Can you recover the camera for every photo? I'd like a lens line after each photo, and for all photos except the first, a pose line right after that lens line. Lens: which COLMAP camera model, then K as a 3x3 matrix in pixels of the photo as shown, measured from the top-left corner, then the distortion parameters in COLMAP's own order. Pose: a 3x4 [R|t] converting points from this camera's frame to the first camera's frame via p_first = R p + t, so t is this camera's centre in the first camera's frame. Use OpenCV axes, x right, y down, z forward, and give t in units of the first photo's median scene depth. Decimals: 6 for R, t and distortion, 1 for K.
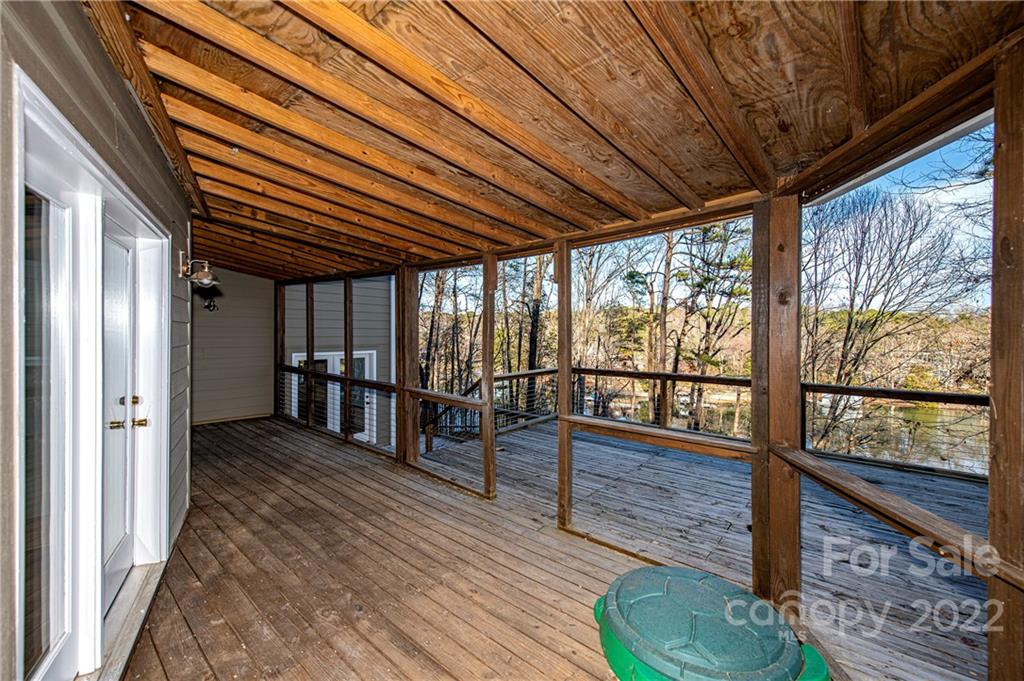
lens RADIAL K [[415.5, 0, 516.2], [0, 415.5, 341.3], [0, 0, 1]] dist [0.000865, -0.000024]
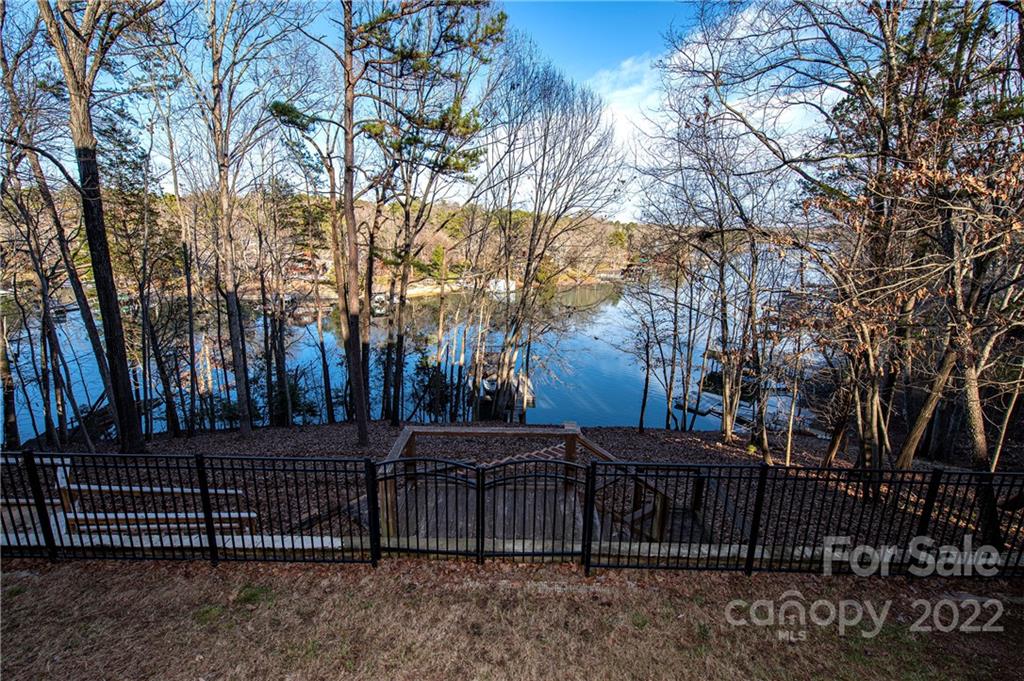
lens RADIAL K [[404.8, 0, 510.4], [0, 404.8, 332.9], [0, 0, 1]] dist [0.008394, -0.004073]
pose [[0.762289, -0.148477, 0.629976, 0.071451], [-0.002427, 0.972669, 0.232182, -0.001260], [-0.647232, -0.178519, 0.741095, 0.203685]]
